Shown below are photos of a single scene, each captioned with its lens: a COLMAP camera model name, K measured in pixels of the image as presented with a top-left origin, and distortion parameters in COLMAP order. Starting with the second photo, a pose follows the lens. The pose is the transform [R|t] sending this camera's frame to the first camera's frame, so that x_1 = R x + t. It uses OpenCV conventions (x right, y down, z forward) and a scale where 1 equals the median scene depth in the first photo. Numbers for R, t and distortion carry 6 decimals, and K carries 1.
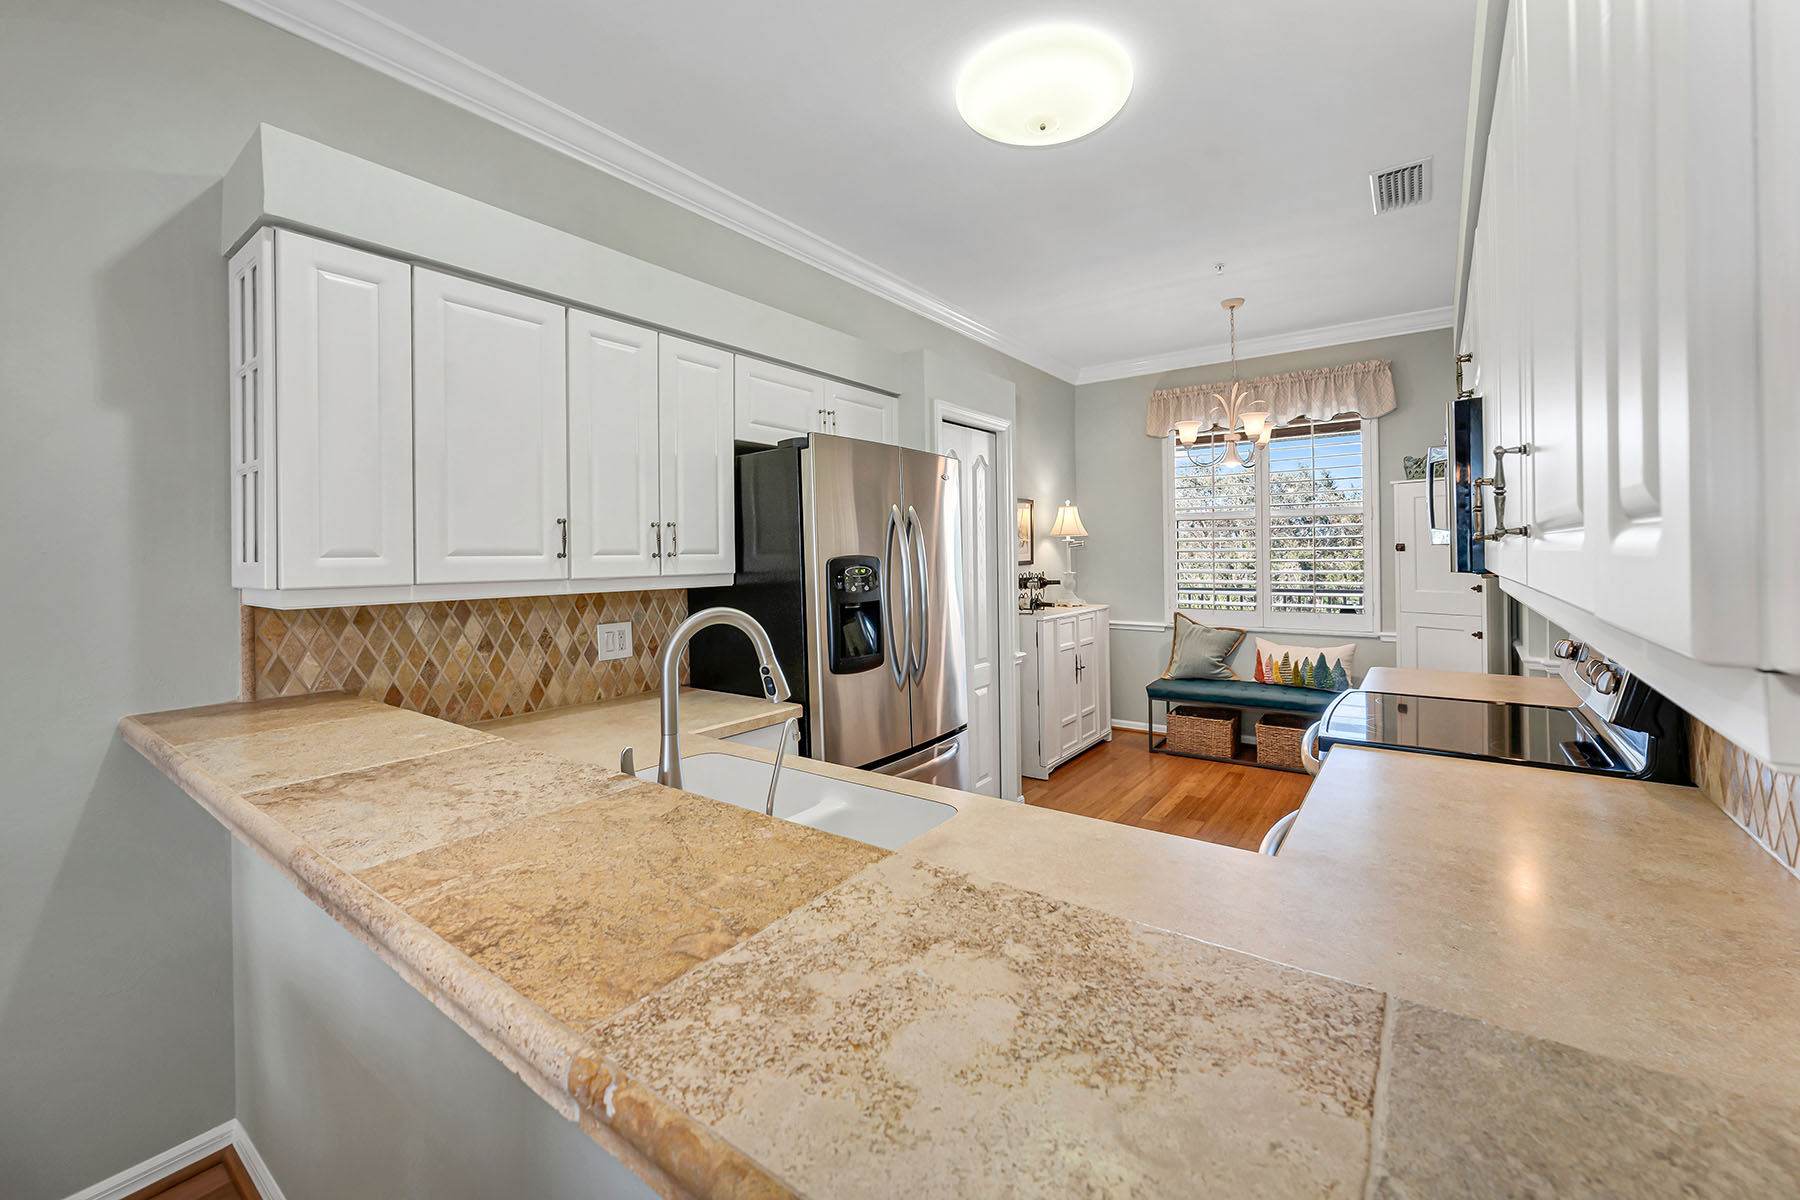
lens RADIAL K [[722.0, 0, 912.8], [0, 722.0, 547.5], [0, 0, 1]] dist [0.000200, 0.000000]
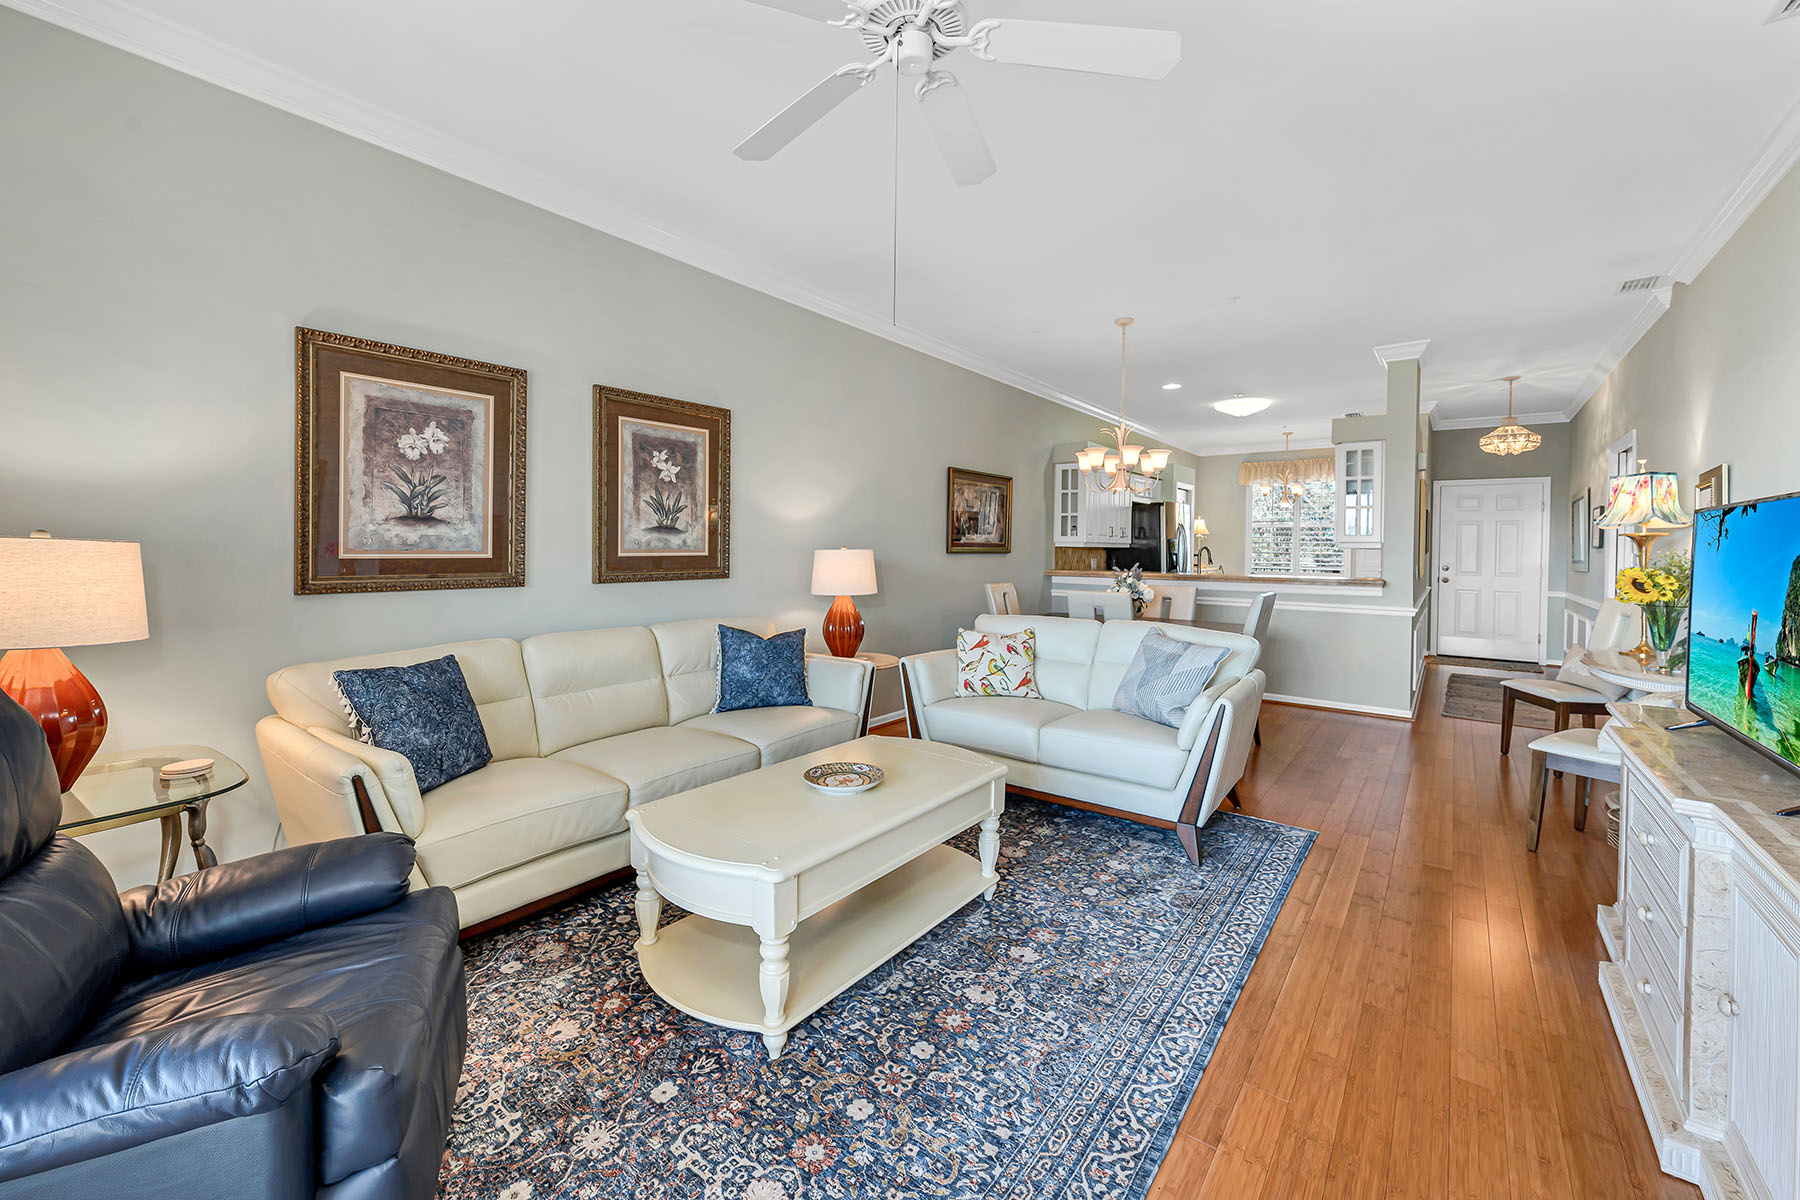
lens RADIAL K [[719.2, 0, 903.5], [0, 719.2, 556.7], [0, 0, 1]] dist [0.000594, 0.000177]
pose [[0.999283, 0.023212, -0.029922, -0.694448], [-0.022546, 0.999495, 0.022382, 0.027375], [0.030426, -0.021691, 0.999302, -1.316739]]
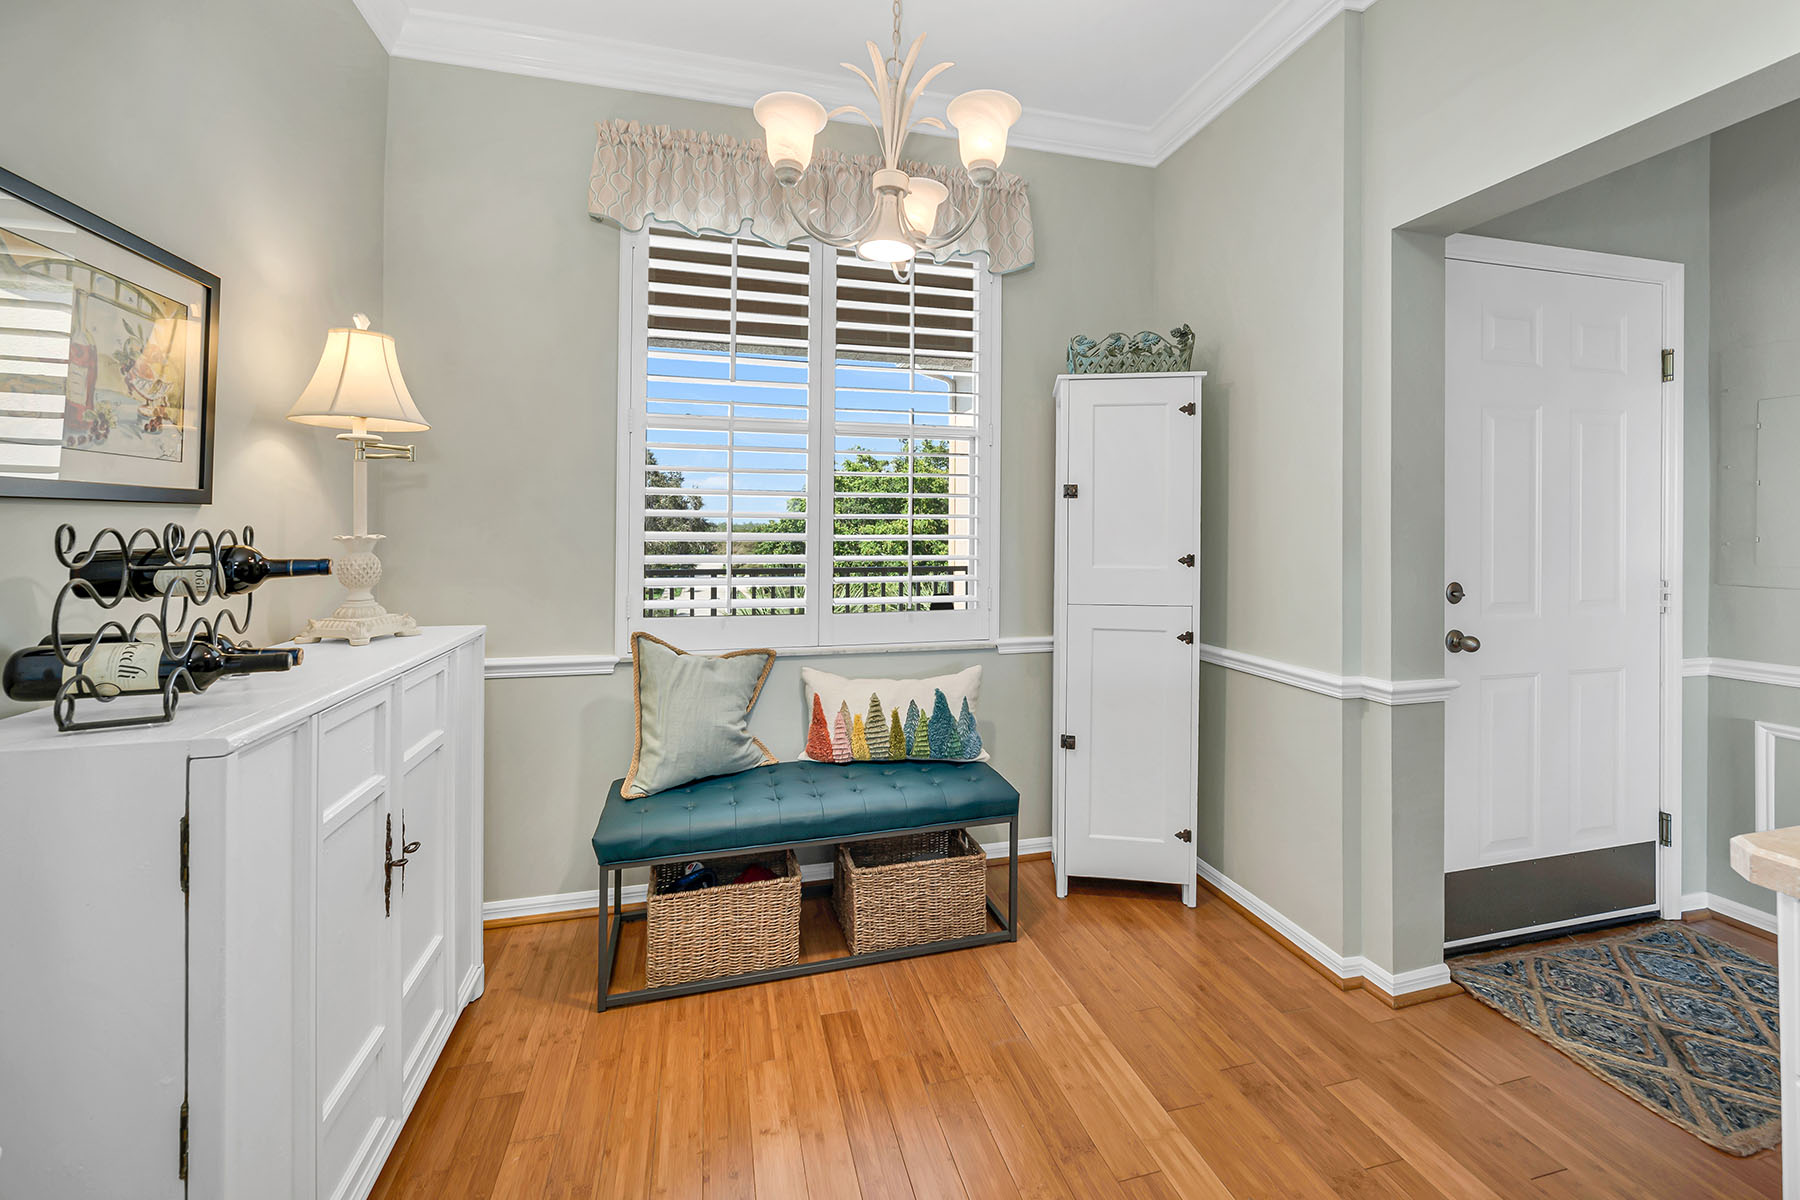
lens RADIAL K [[726.6, 0, 893.2], [0, 726.6, 505.8], [0, 0, 1]] dist [0.000060, -0.000278]
pose [[0.631847, 0.041257, 0.773995, 0.142814], [-0.015448, 0.999054, -0.040643, 0.037504], [-0.774939, 0.013723, 0.631887, 0.749589]]
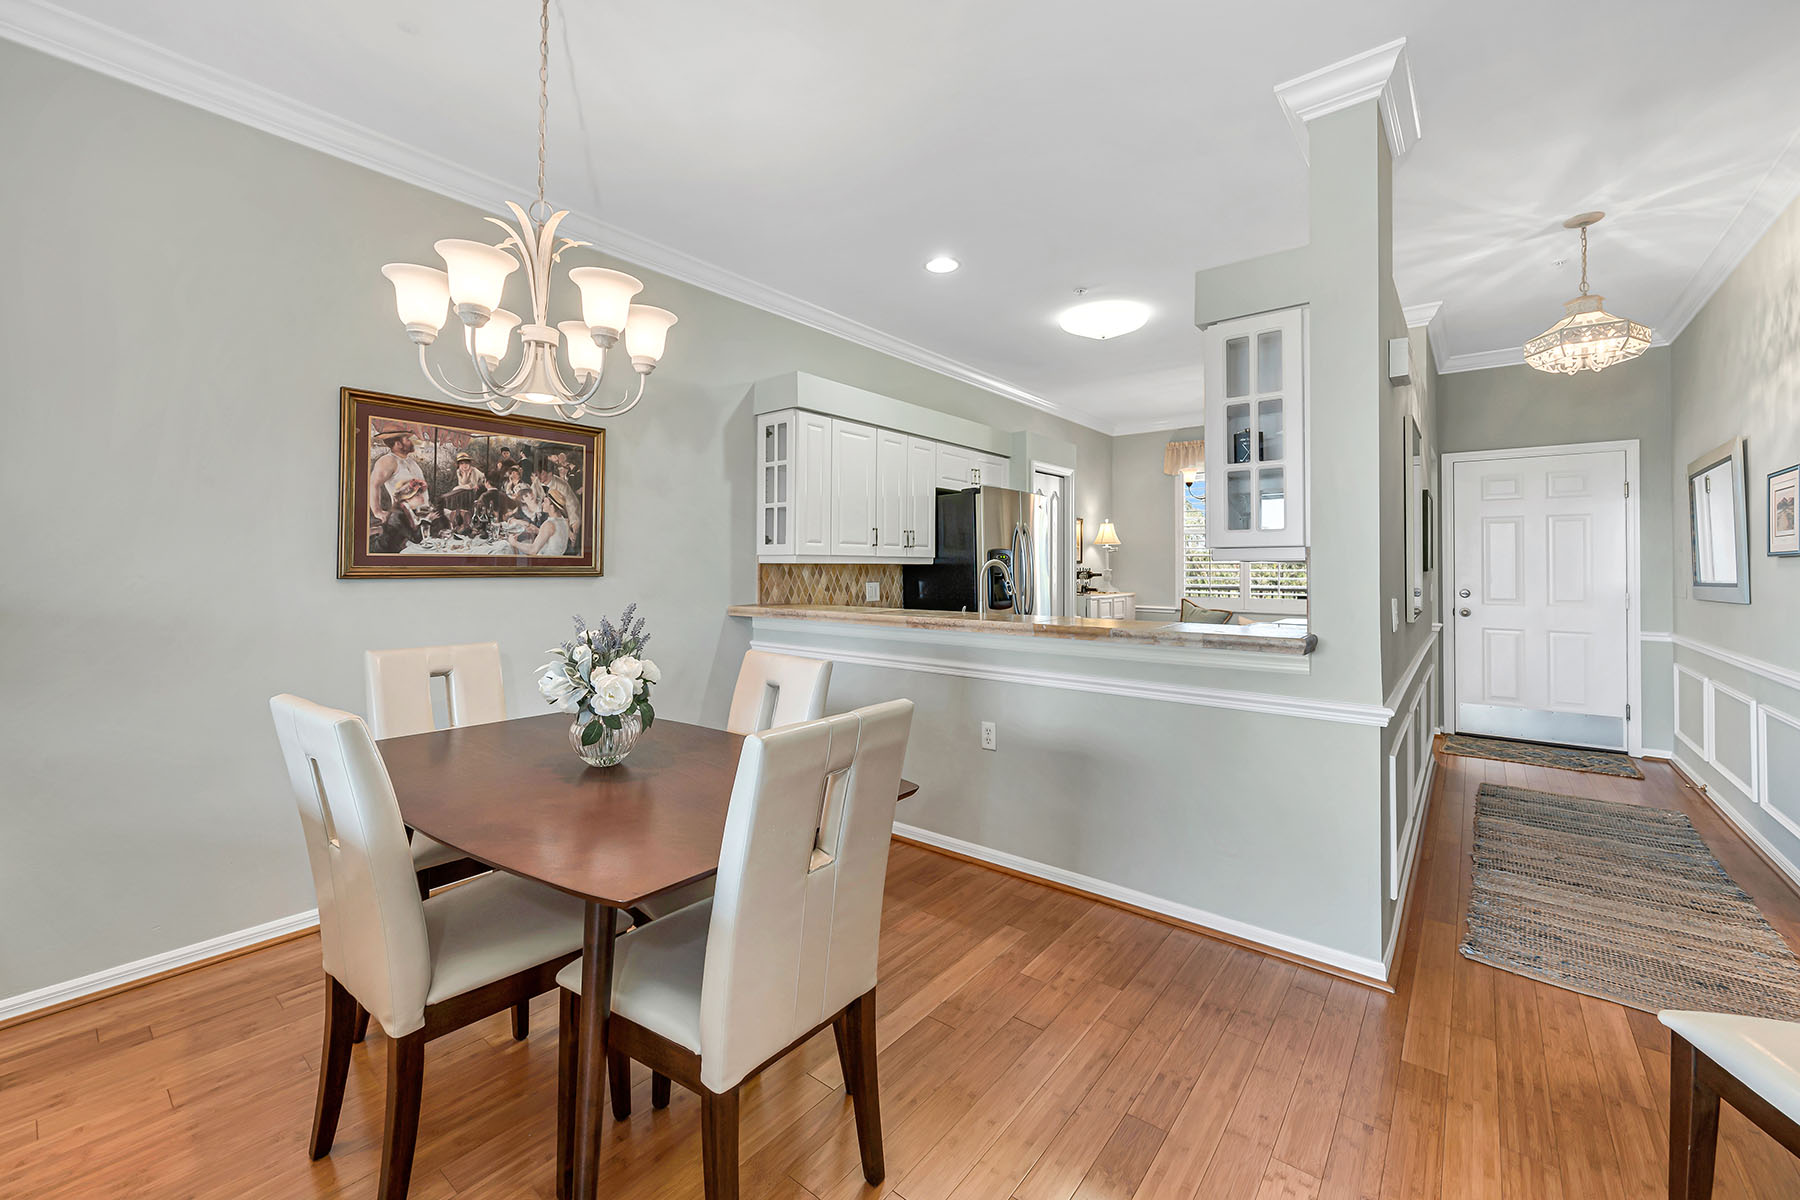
lens RADIAL K [[719.2, 0, 903.5], [0, 719.2, 556.7], [0, 0, 1]] dist [0.000594, 0.000177]
pose [[0.998677, 0.013944, -0.049494, -0.143031], [-0.014216, 0.999886, -0.005144, 0.027017], [0.049417, 0.005841, 0.998761, -0.544820]]
